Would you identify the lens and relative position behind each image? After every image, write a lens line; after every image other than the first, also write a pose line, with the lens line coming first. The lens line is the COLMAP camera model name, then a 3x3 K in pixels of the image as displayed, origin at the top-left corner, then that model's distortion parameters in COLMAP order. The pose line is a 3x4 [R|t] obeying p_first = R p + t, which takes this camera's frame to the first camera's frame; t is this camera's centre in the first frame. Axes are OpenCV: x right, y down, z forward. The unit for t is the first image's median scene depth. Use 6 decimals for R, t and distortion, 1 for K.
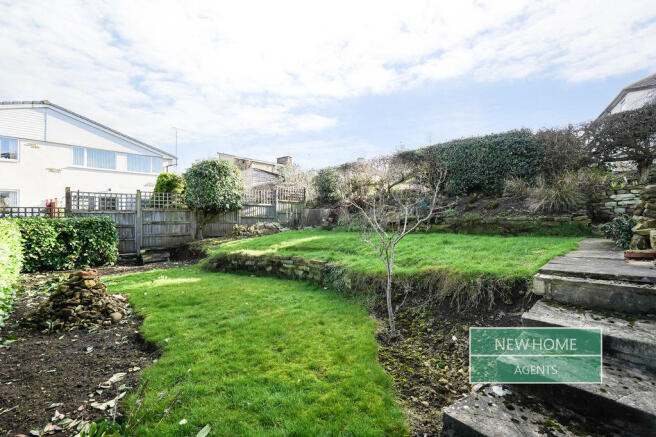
lens RADIAL K [[300.0, 0, 328.5], [0, 300.0, 219.4], [0, 0, 1]] dist [-0.013790, 0.005454]
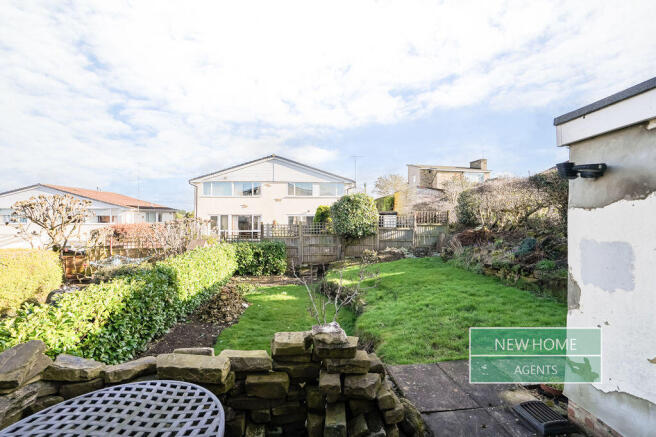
lens RADIAL K [[300.0, 0, 325.3], [0, 300.0, 219.6], [0, 0, 1]] dist [-0.013790, 0.005454]
pose [[0.776006, -0.002140, -0.630722, 0.311463], [-0.002673, 0.999974, -0.006682, -0.092780], [0.630720, 0.006871, 0.775980, -0.006215]]
